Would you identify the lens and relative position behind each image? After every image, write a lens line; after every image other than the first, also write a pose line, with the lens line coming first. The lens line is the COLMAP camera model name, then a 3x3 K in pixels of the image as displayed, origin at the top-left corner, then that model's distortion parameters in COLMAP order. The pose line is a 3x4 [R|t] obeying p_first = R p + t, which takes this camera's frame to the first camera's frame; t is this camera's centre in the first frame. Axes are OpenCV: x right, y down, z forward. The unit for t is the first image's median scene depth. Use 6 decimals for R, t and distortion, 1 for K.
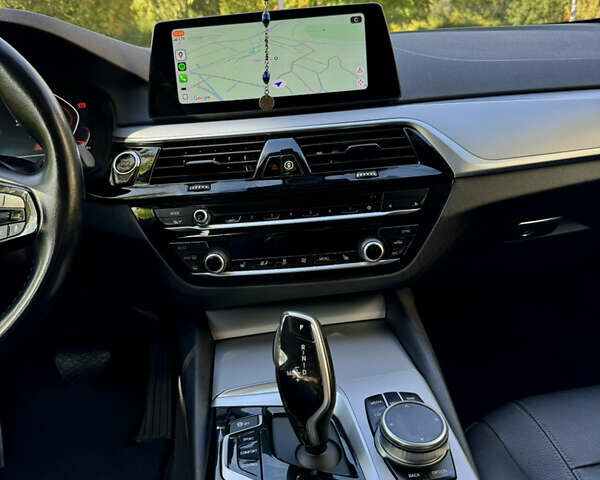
lens RADIAL K [[581.8, 0, 296.5], [0, 581.8, 245.6], [0, 0, 1]] dist [0.021595, 0.000000]
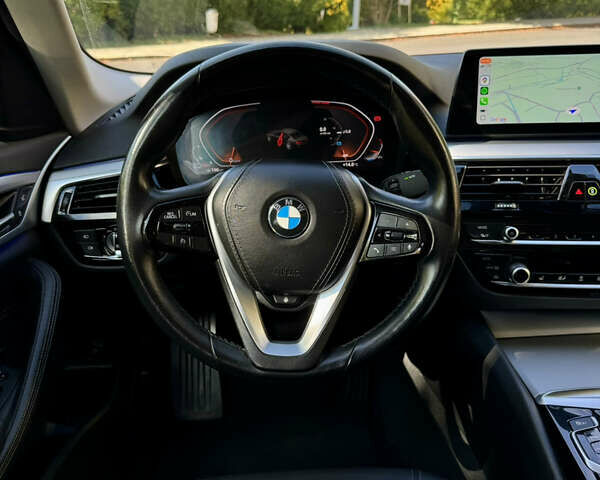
lens RADIAL K [[581.8, 0, 290.9], [0, 581.8, 240.8], [0, 0, 1]] dist [0.021595, 0.000000]
pose [[0.993373, 0.073155, -0.088651, -0.454220], [-0.067574, 0.995633, 0.064403, -0.073846], [0.092975, -0.057985, 0.993979, -0.149263]]
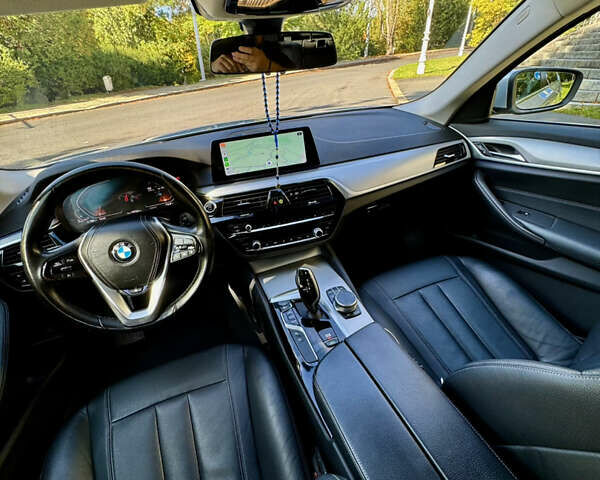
lens RADIAL K [[322.9, 0, 299.4], [0, 322.9, 242.9], [0, 0, 1]] dist [-0.009488, 0.000716]
pose [[0.968284, -0.136501, 0.209270, -0.232306], [0.095722, 0.976334, 0.193933, -0.213296], [-0.230789, -0.167751, 0.958434, -0.315555]]
